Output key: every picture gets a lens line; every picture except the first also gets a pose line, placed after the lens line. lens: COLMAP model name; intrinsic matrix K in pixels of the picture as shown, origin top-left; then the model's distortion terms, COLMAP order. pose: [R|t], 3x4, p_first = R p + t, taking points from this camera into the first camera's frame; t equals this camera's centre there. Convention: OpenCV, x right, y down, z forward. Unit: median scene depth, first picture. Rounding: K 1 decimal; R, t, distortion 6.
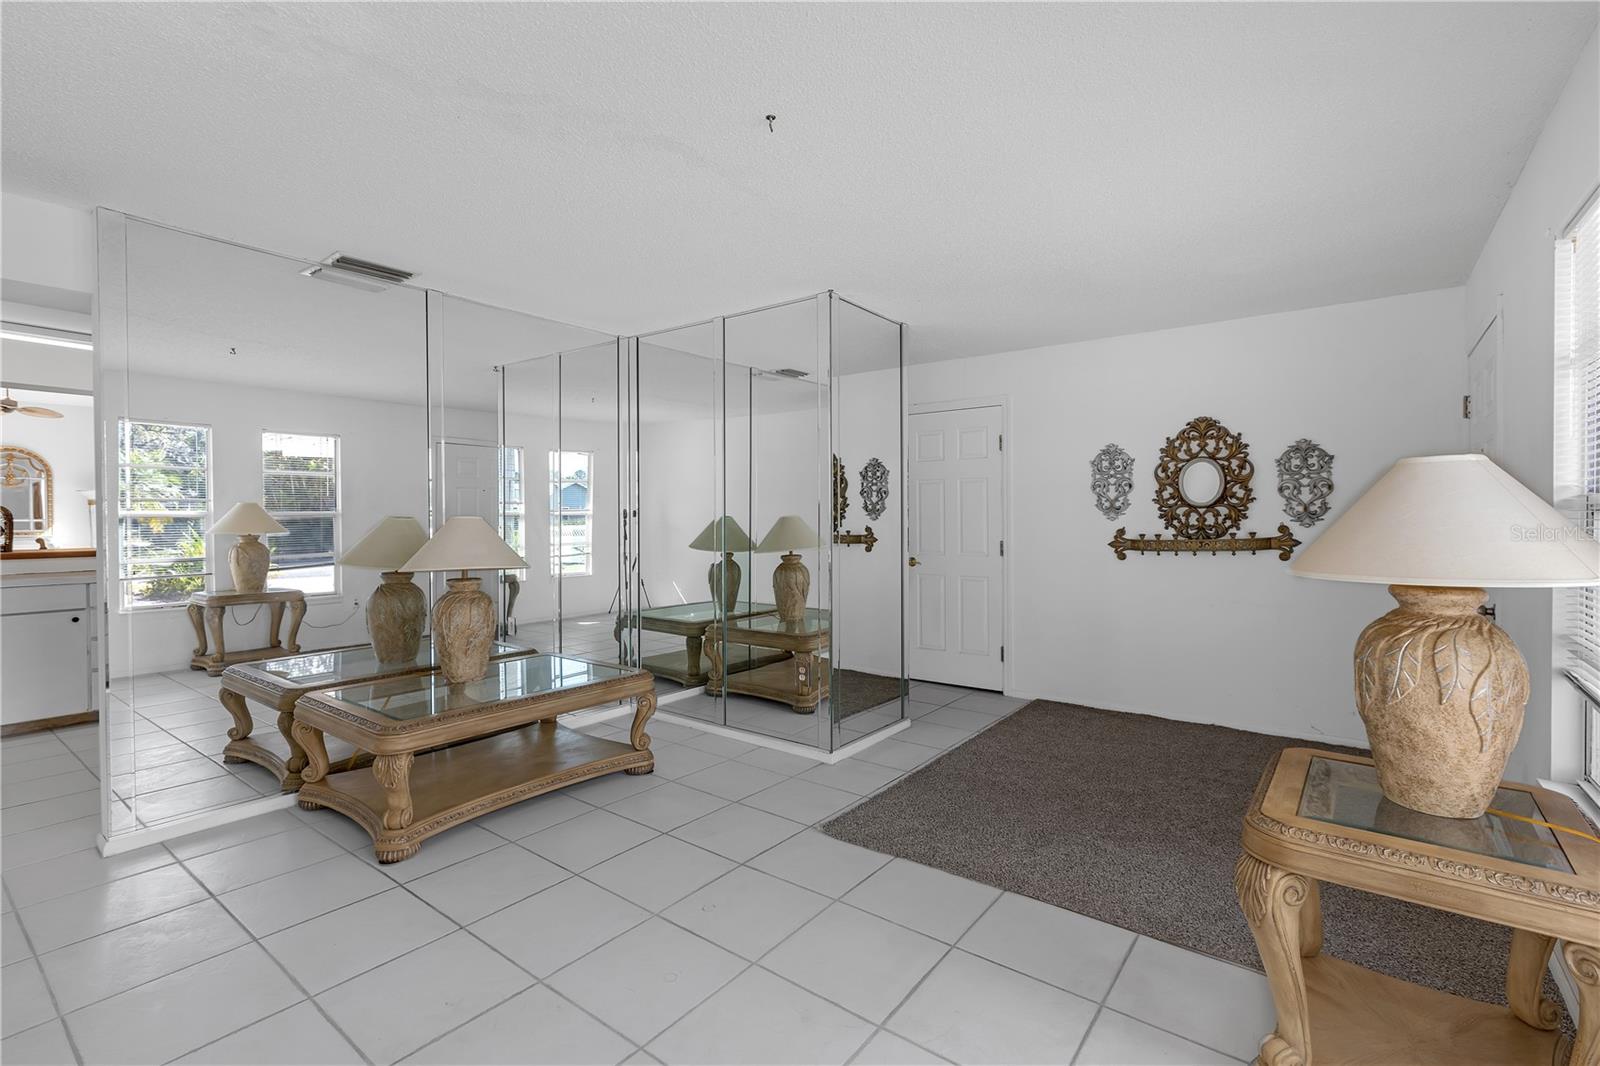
lens RADIAL K [[748.2, 0, 794.0], [0, 748.2, 517.7], [0, 0, 1]] dist [-0.000223, -0.000412]
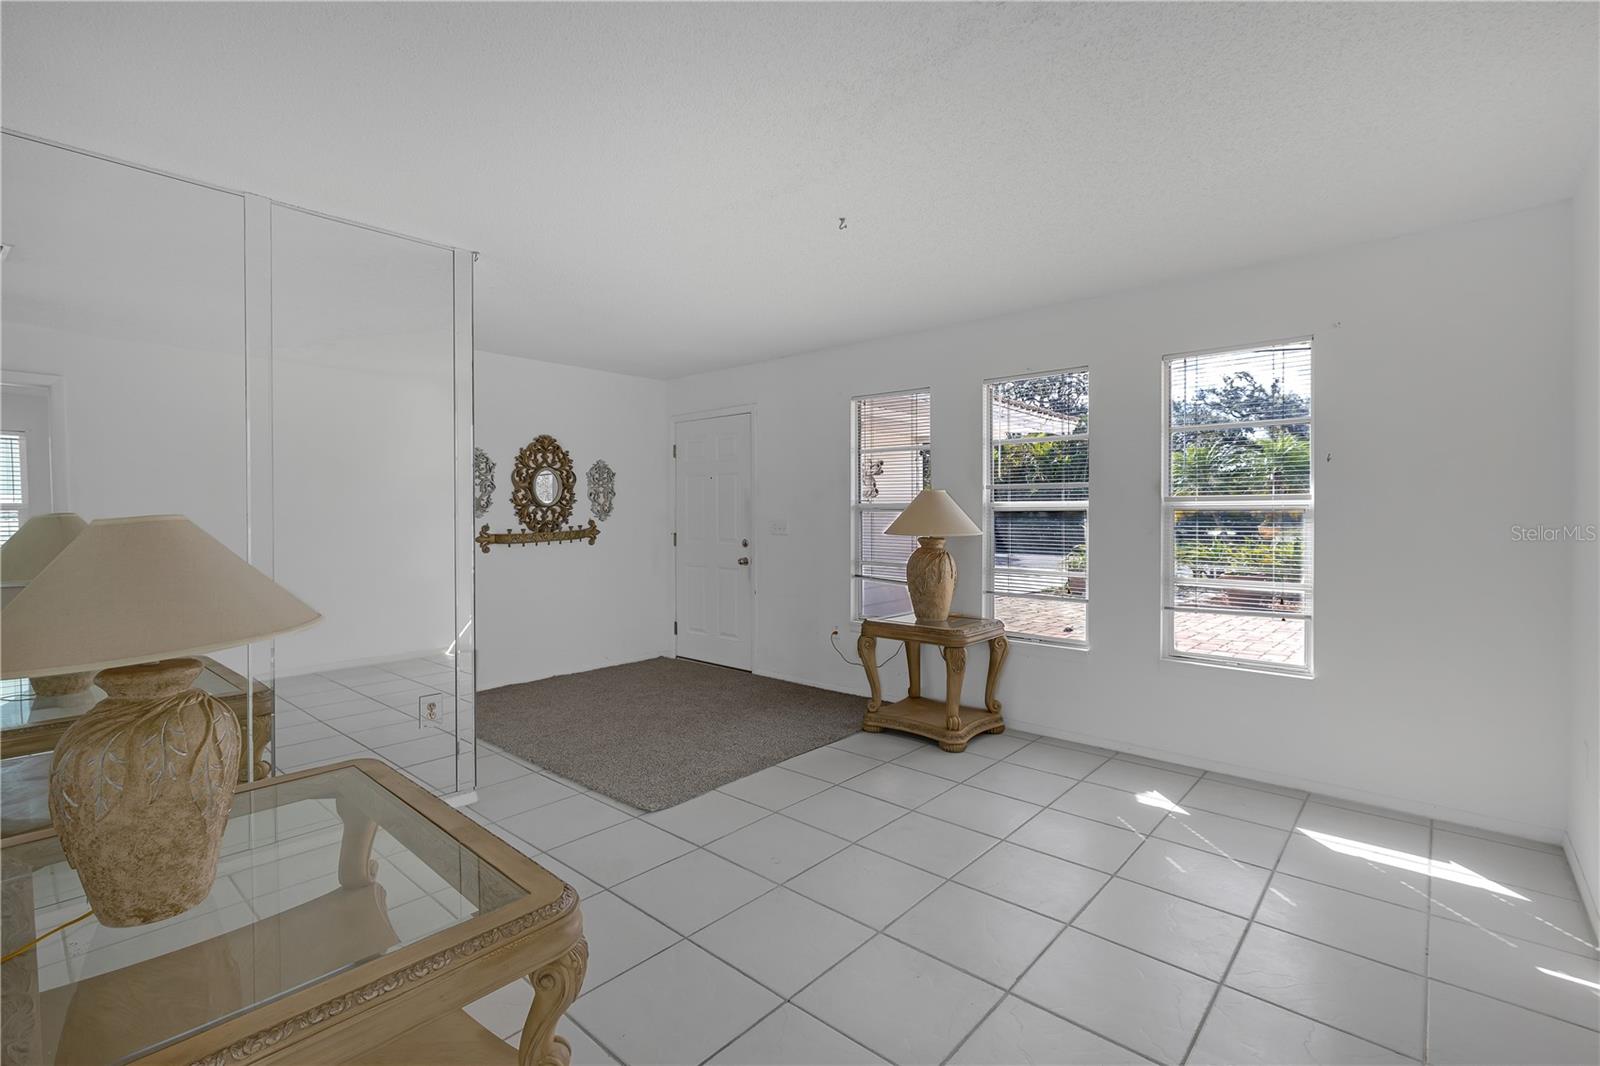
lens RADIAL K [[748.2, 0, 794.0], [0, 748.2, 517.7], [0, 0, 1]] dist [-0.000223, -0.000412]
pose [[0.020371, -0.000693, 0.999792, -0.712922], [0.011153, 0.999938, 0.000466, 0.009068], [-0.999730, 0.011141, 0.020378, 0.560766]]
